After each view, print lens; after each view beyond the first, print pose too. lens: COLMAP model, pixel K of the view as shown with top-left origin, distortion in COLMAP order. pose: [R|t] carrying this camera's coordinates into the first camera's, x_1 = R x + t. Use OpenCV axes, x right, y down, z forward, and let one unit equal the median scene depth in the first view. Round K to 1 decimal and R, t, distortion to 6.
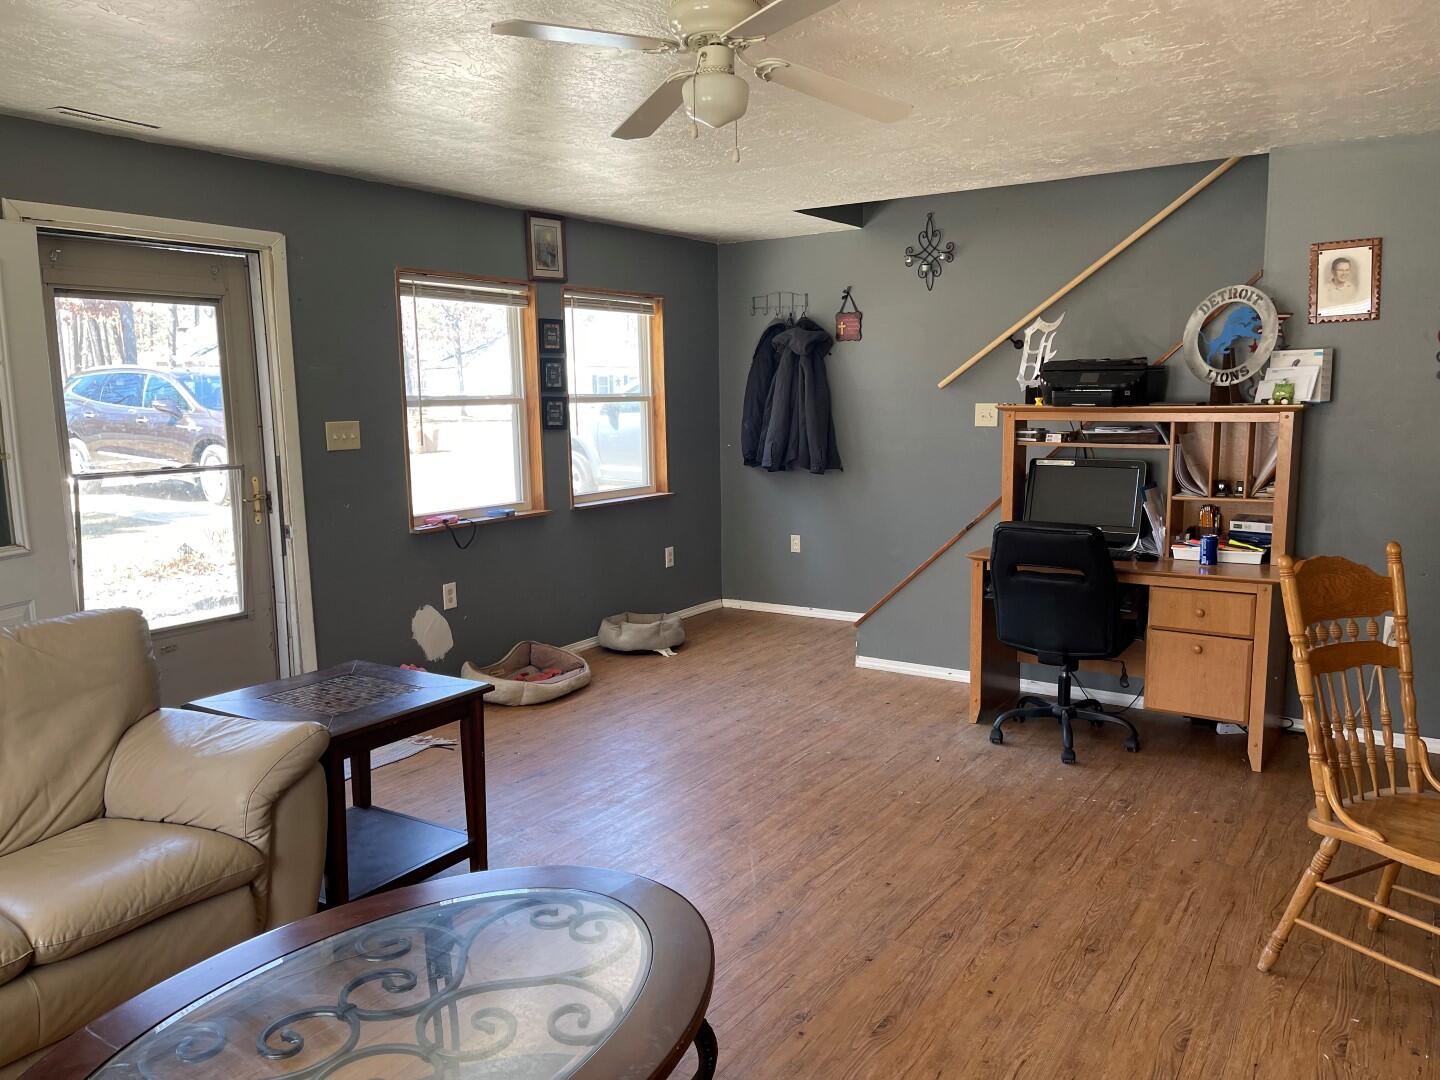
lens RADIAL K [[1048.4, 0, 720.0], [0, 1048.4, 540.0], [0, 0, 1]] dist [0.000335, -0.000899]
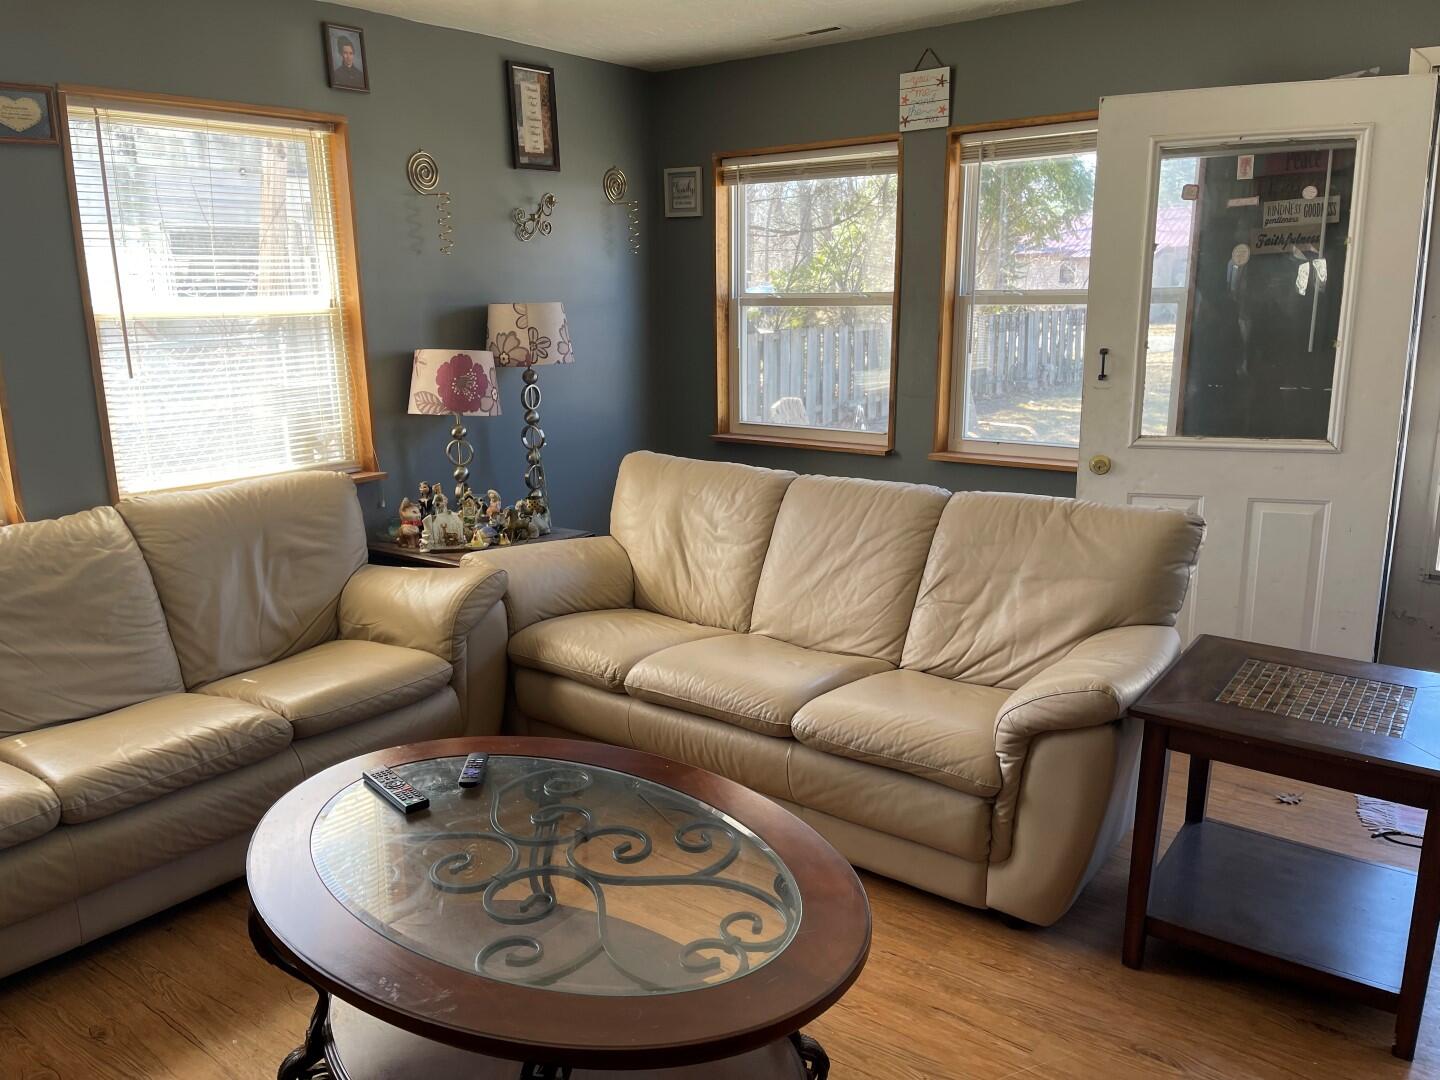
lens RADIAL K [[1094.9, 0, 720.0], [0, 1094.9, 540.0], [0, 0, 1]] dist [-0.004969, -0.001099]
pose [[-0.061456, 0.239306, -0.968997, 0.583560], [-0.126696, 0.961109, 0.245393, -0.142735], [0.990036, 0.137849, -0.028747, 0.895795]]
